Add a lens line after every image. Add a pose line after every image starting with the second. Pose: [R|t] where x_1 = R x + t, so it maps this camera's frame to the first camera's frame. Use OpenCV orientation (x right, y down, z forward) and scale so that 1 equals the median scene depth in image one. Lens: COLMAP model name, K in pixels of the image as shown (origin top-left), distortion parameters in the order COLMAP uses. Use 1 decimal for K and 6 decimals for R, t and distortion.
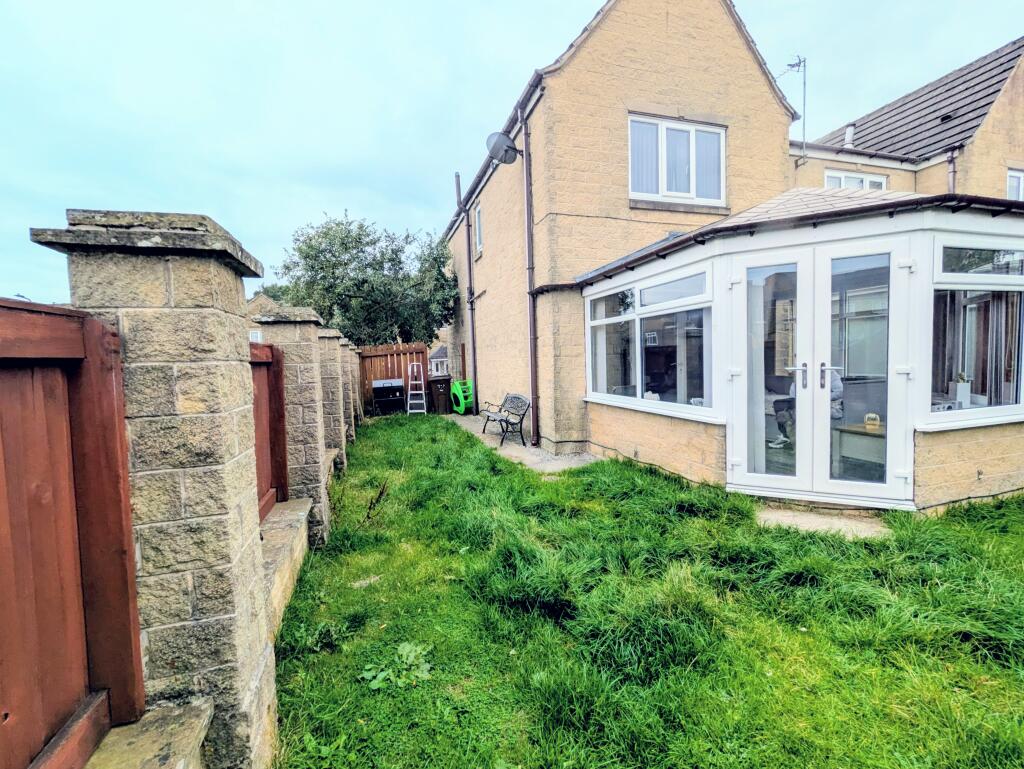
lens RADIAL K [[425.6, 0, 507.3], [0, 425.6, 385.7], [0, 0, 1]] dist [-0.000692, -0.000391]
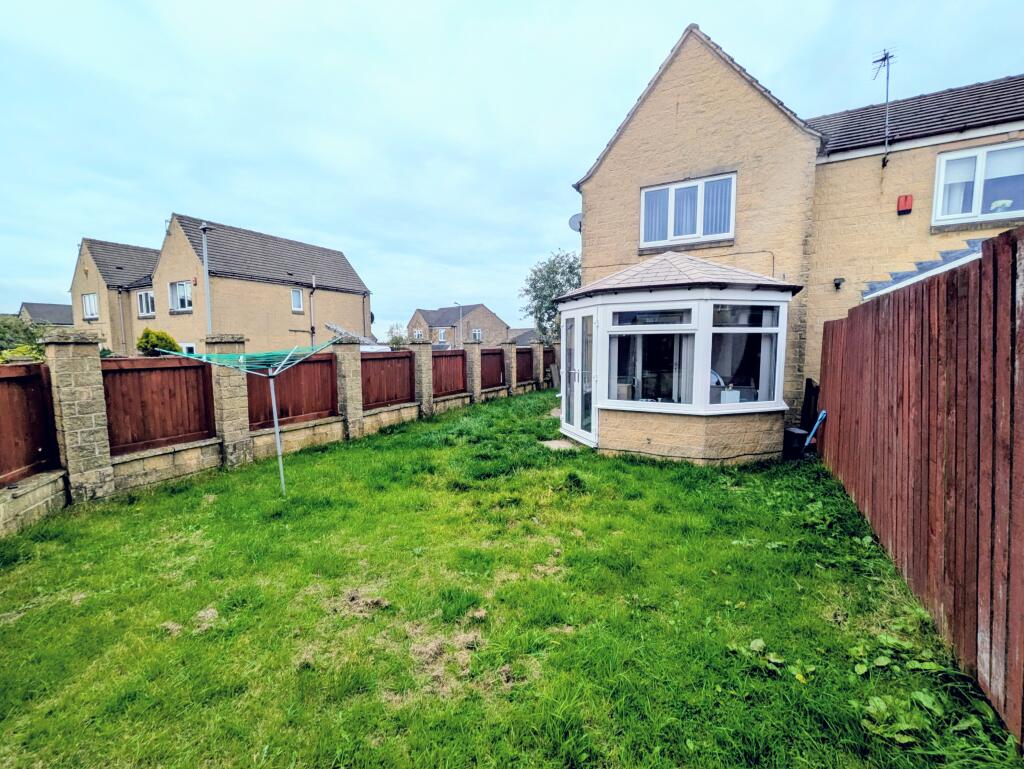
lens RADIAL K [[417.1, 0, 508.6], [0, 417.1, 383.5], [0, 0, 1]] dist [-0.000329, 0.001055]
pose [[0.714094, 0.091791, -0.694005, 1.003164], [-0.062204, 0.995765, 0.067697, -0.055086], [0.697280, -0.005172, 0.716780, -0.321529]]
